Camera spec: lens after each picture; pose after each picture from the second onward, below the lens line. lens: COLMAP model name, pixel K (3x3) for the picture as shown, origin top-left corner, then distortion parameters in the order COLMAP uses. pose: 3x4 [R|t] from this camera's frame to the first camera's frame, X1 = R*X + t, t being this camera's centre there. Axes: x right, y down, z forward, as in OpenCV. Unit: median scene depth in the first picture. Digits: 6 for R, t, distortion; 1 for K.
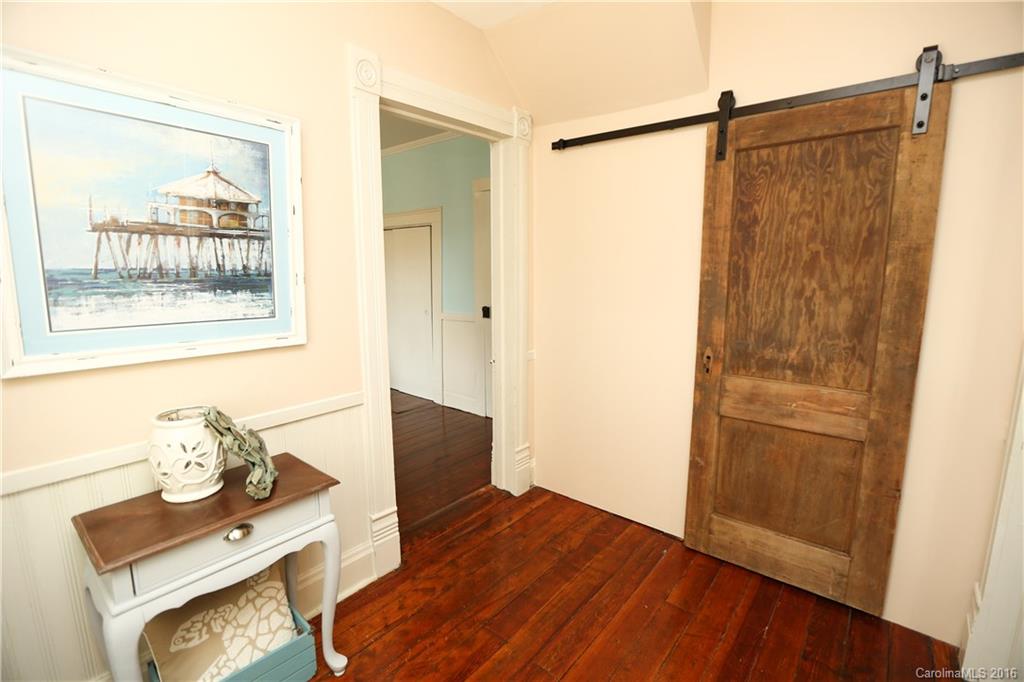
lens RADIAL K [[471.7, 0, 512.0], [0, 471.7, 341.0], [0, 0, 1]] dist [-0.059128, 0.038229]
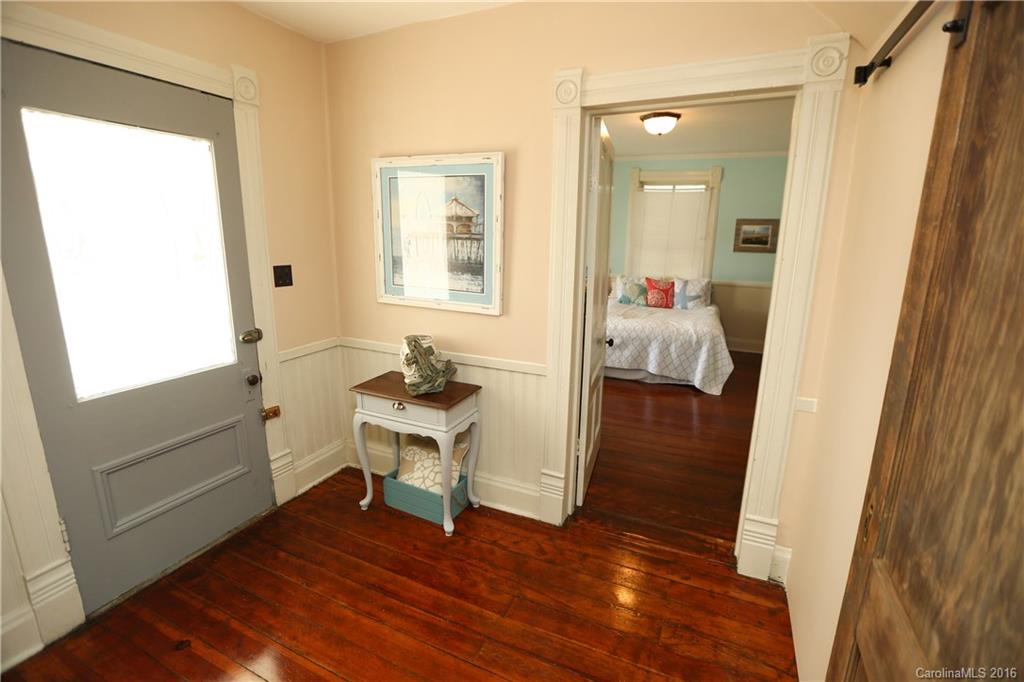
lens RADIAL K [[471.7, 0, 512.0], [0, 471.7, 341.0], [0, 0, 1]] dist [-0.059128, 0.038229]
pose [[0.258520, 0.220275, -0.940556, 0.989812], [-0.169805, 0.968857, 0.180230, -0.198171], [0.950965, 0.113118, 0.287873, 0.714037]]
